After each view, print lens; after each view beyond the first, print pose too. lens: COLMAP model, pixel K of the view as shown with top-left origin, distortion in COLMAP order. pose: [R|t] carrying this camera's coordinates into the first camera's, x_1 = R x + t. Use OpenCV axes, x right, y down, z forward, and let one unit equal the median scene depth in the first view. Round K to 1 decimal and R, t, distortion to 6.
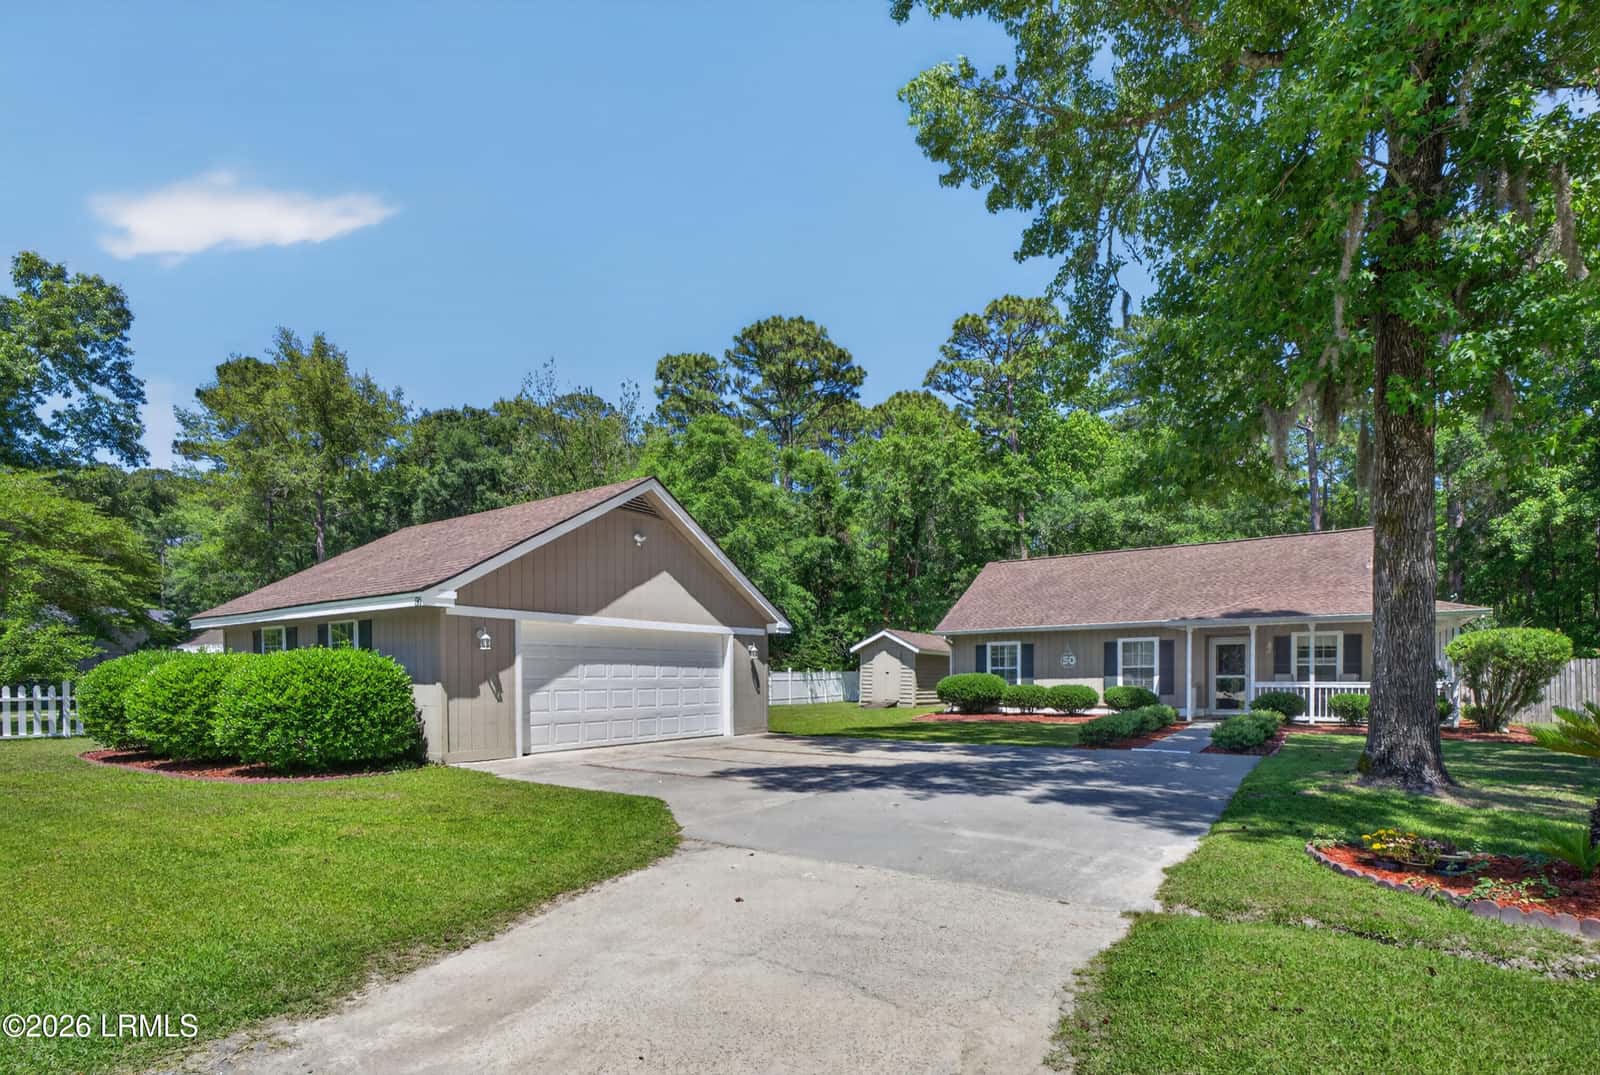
lens RADIAL K [[747.7, 0, 806.1], [0, 747.7, 678.1], [0, 0, 1]] dist [-0.004061, -0.000392]
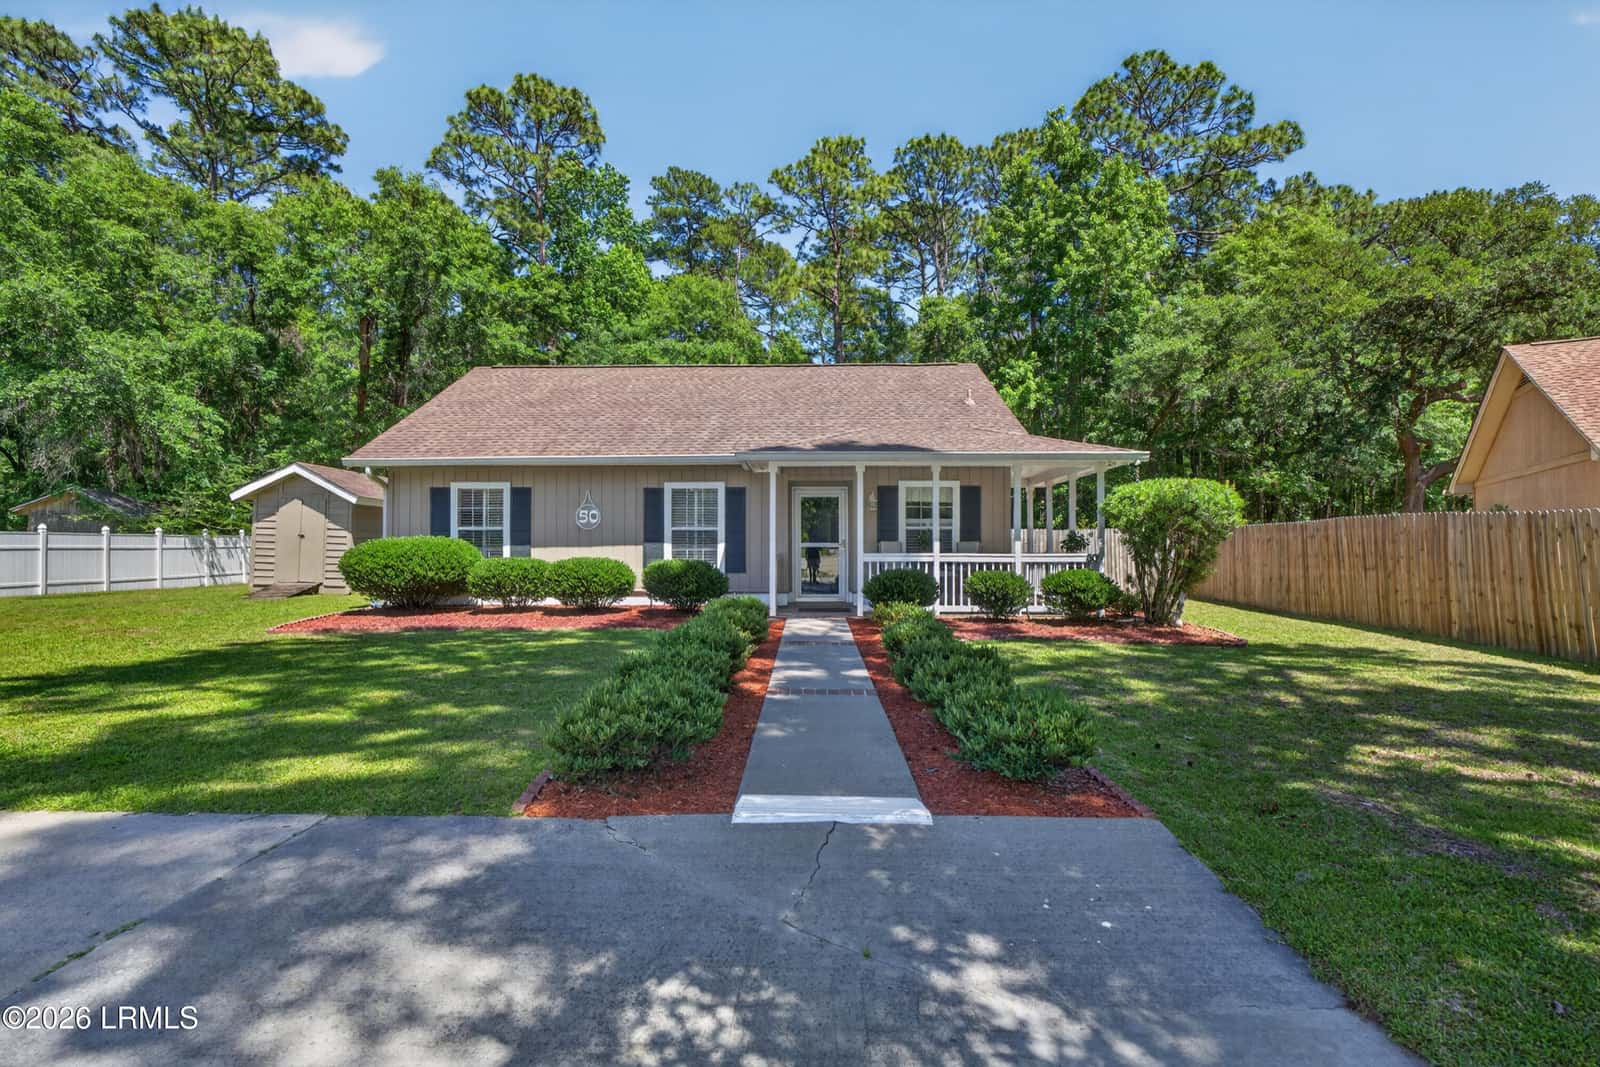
lens RADIAL K [[725.6, 0, 764.2], [0, 725.6, 535.4], [0, 0, 1]] dist [-0.008172, 0.000962]
pose [[0.856409, 0.011202, 0.516176, 0.177168], [-0.003409, 0.999866, -0.016042, 0.000391], [-0.516286, 0.011979, 0.856332, 0.441345]]
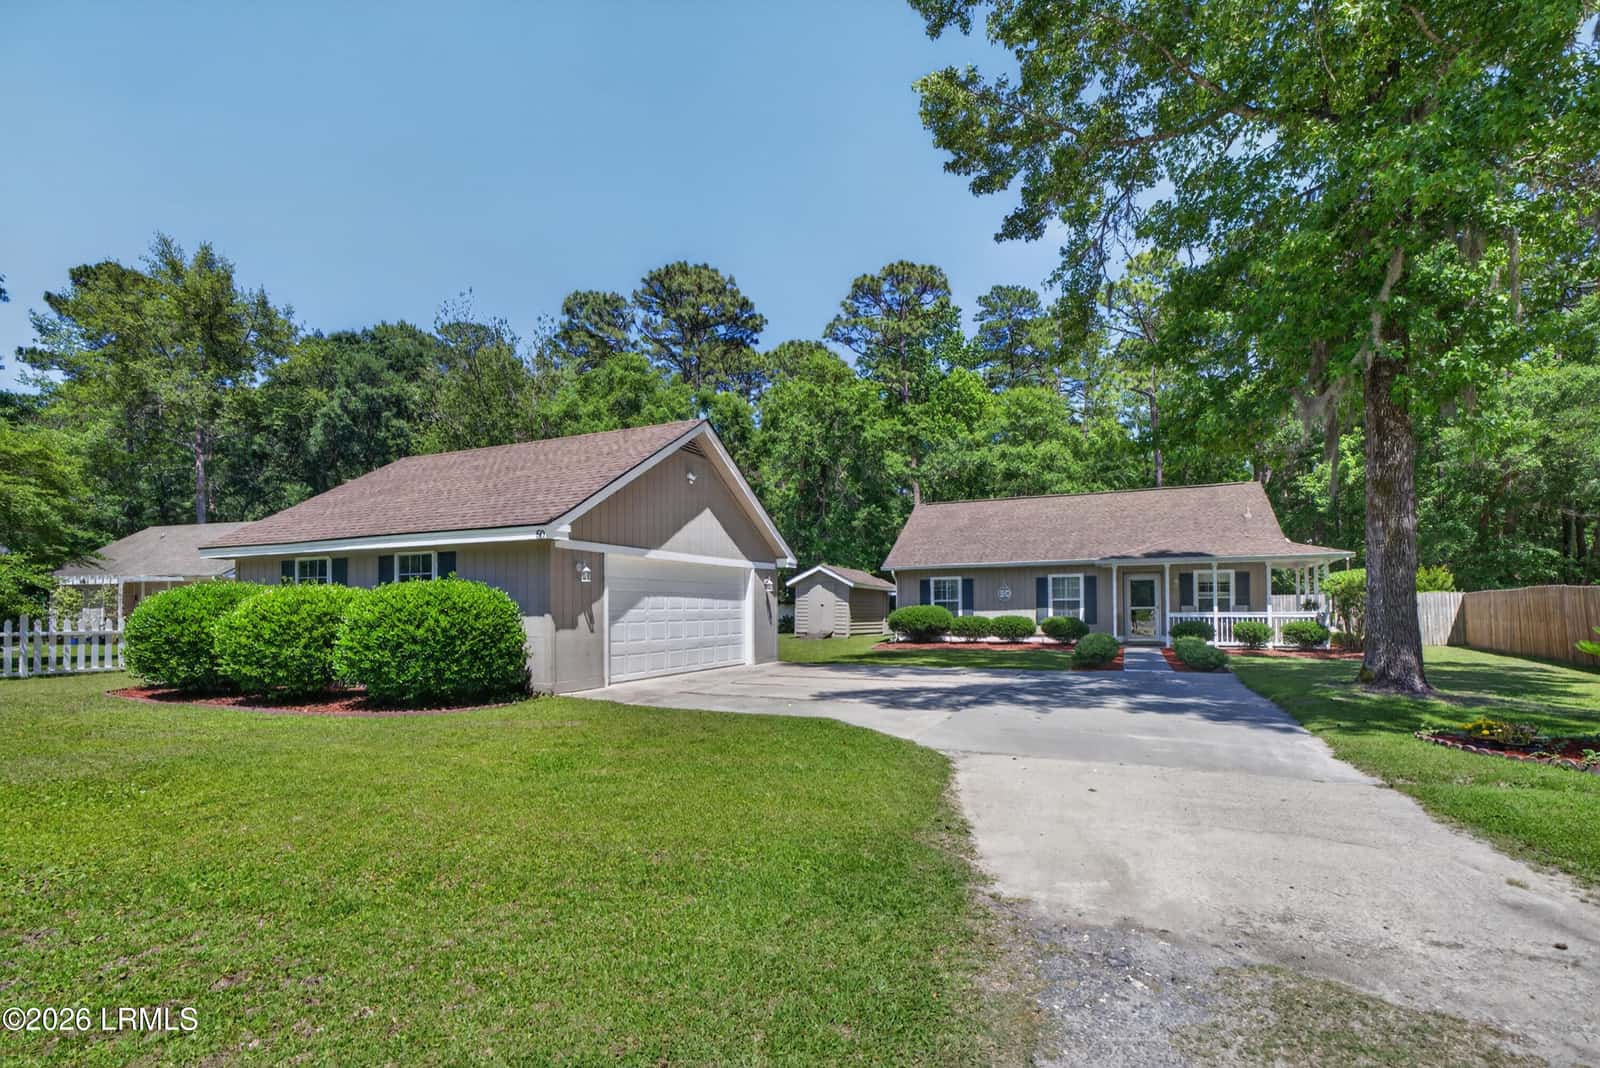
lens RADIAL K [[725.6, 0, 790.7], [0, 725.6, 595.8], [0, 0, 1]] dist [-0.008172, 0.000962]
pose [[0.985256, 0.001296, 0.171082, -0.156878], [0.002229, 0.999789, -0.020407, 0.000908], [-0.171073, 0.020488, 0.985045, -0.016206]]
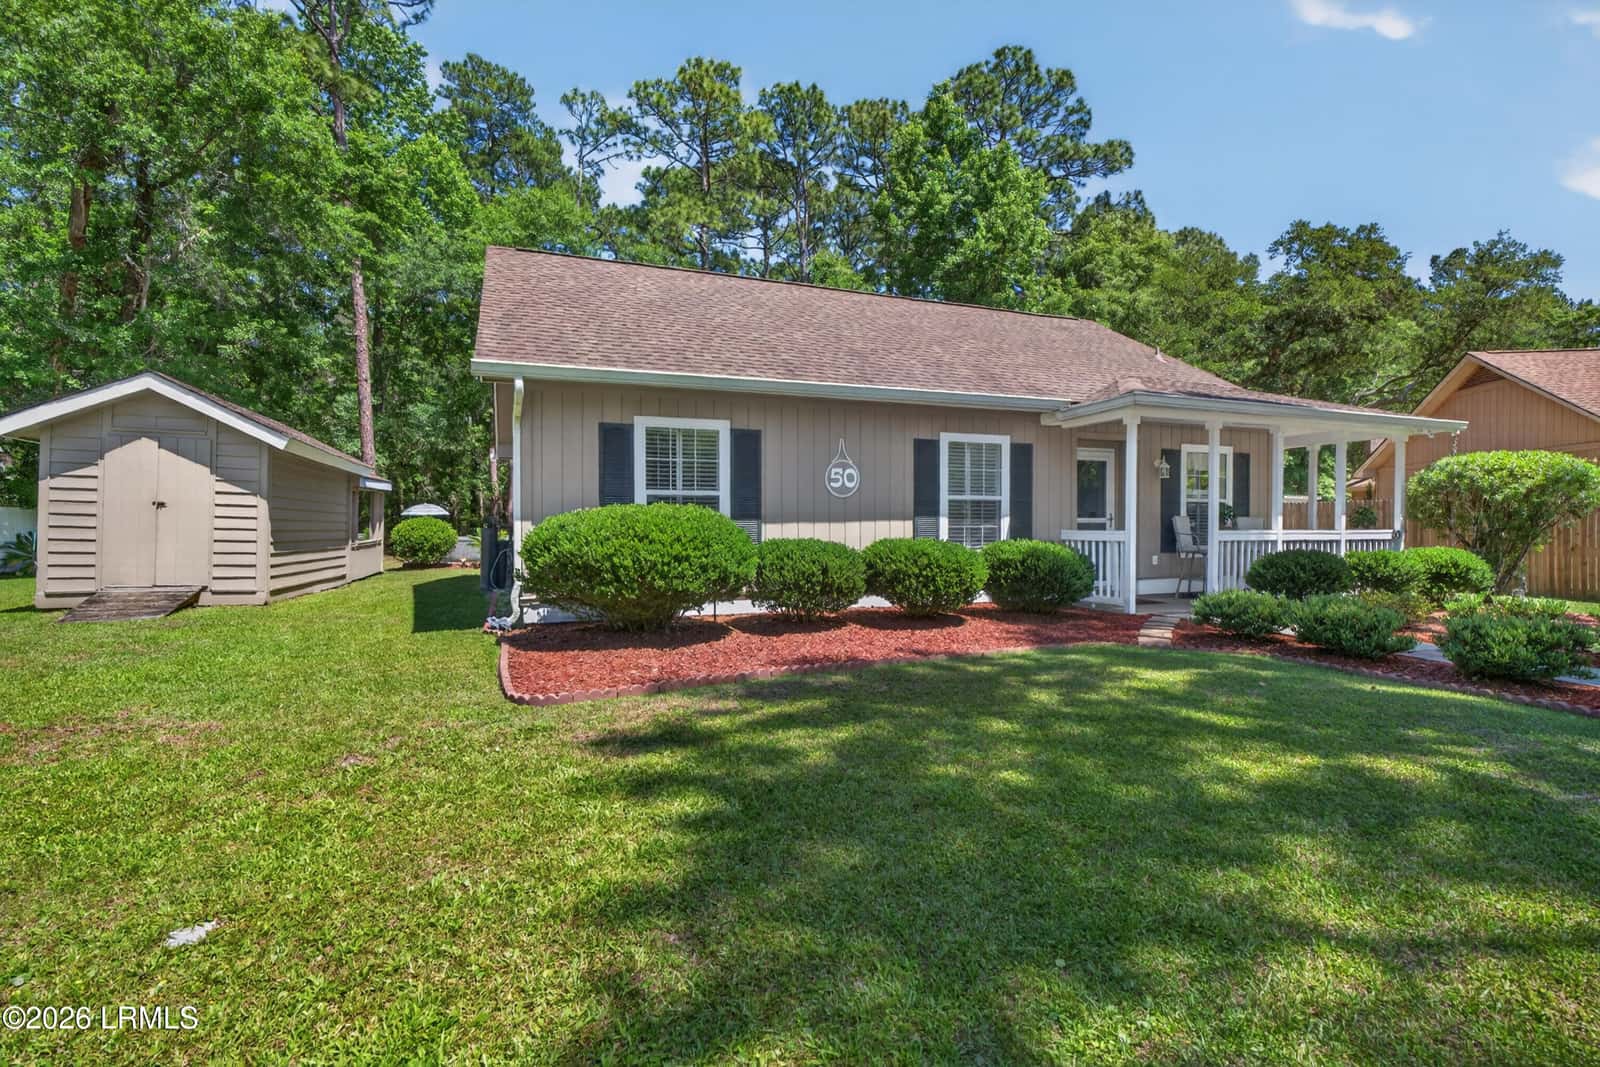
lens RADIAL K [[725.6, 0, 773.3], [0, 725.6, 544.1], [0, 0, 1]] dist [-0.008172, 0.000962]
pose [[0.585503, -0.022113, 0.810369, 0.009986], [-0.001867, 0.999588, 0.028625, 0.000961], [-0.810668, -0.018273, 0.585221, 0.829207]]
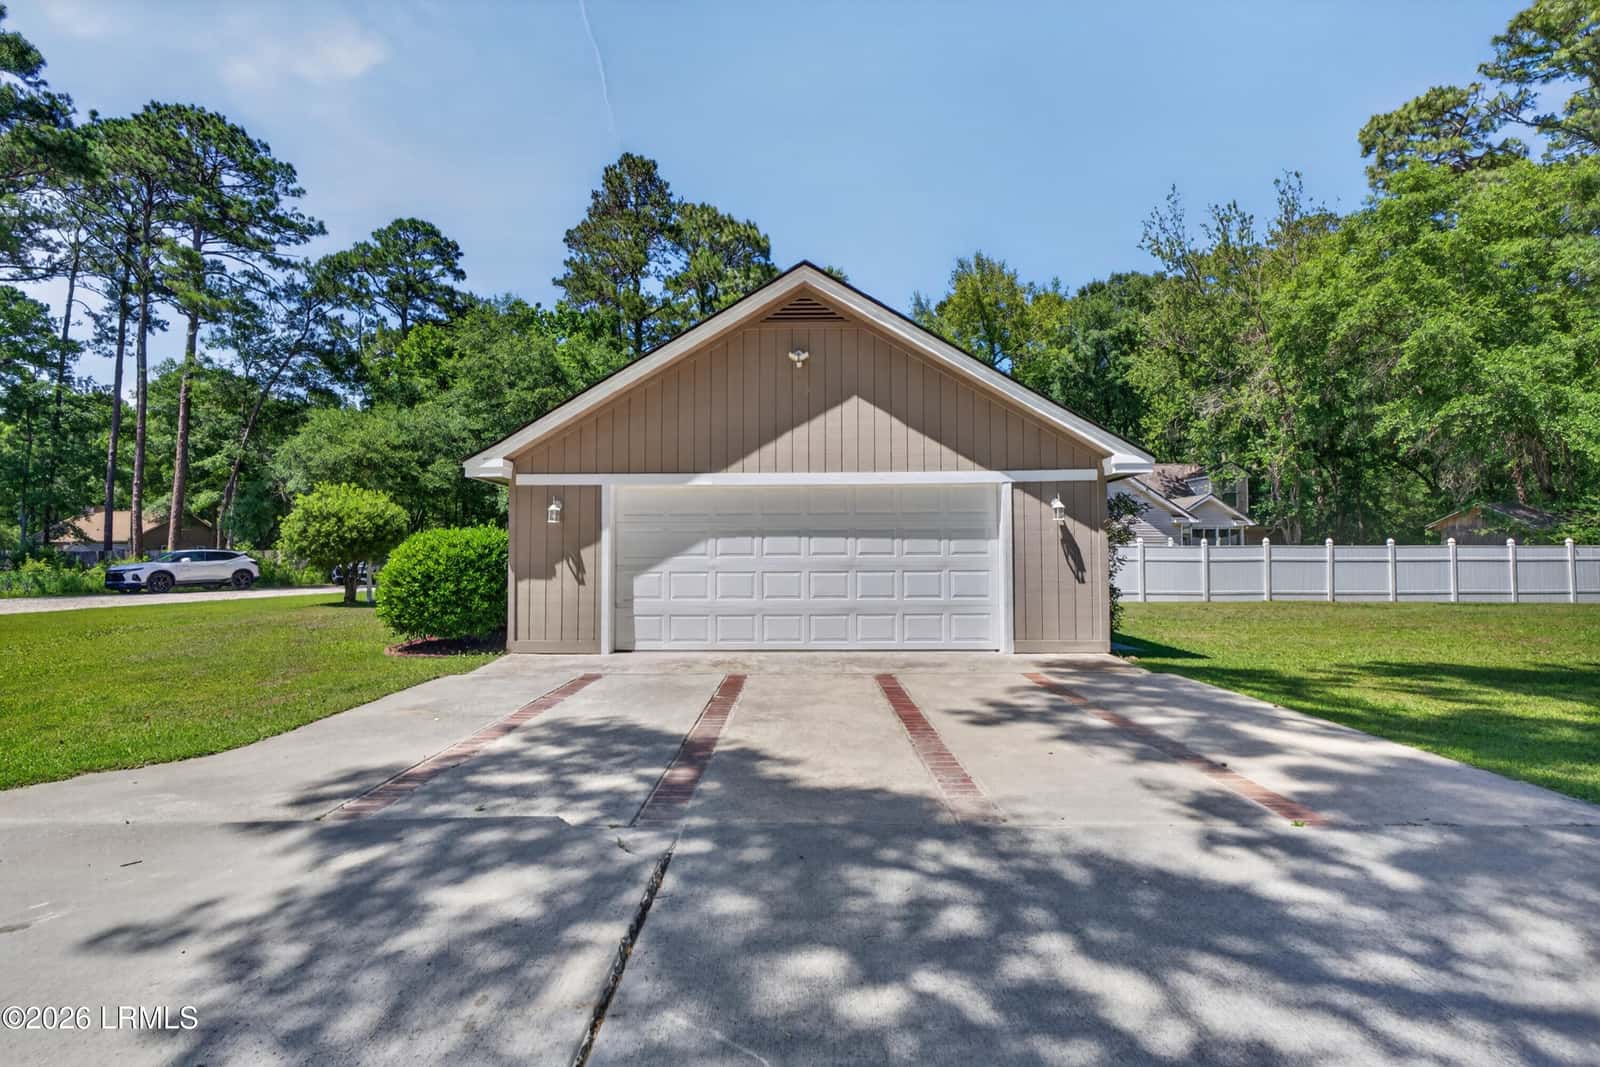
lens RADIAL K [[725.6, 0, 817.0], [0, 725.6, 534.4], [0, 0, 1]] dist [-0.008172, 0.000962]
pose [[0.558085, -0.027517, -0.829327, 0.209013], [0.001153, 0.999475, -0.032387, 0.001081], [0.829783, 0.017119, 0.557824, 0.385115]]
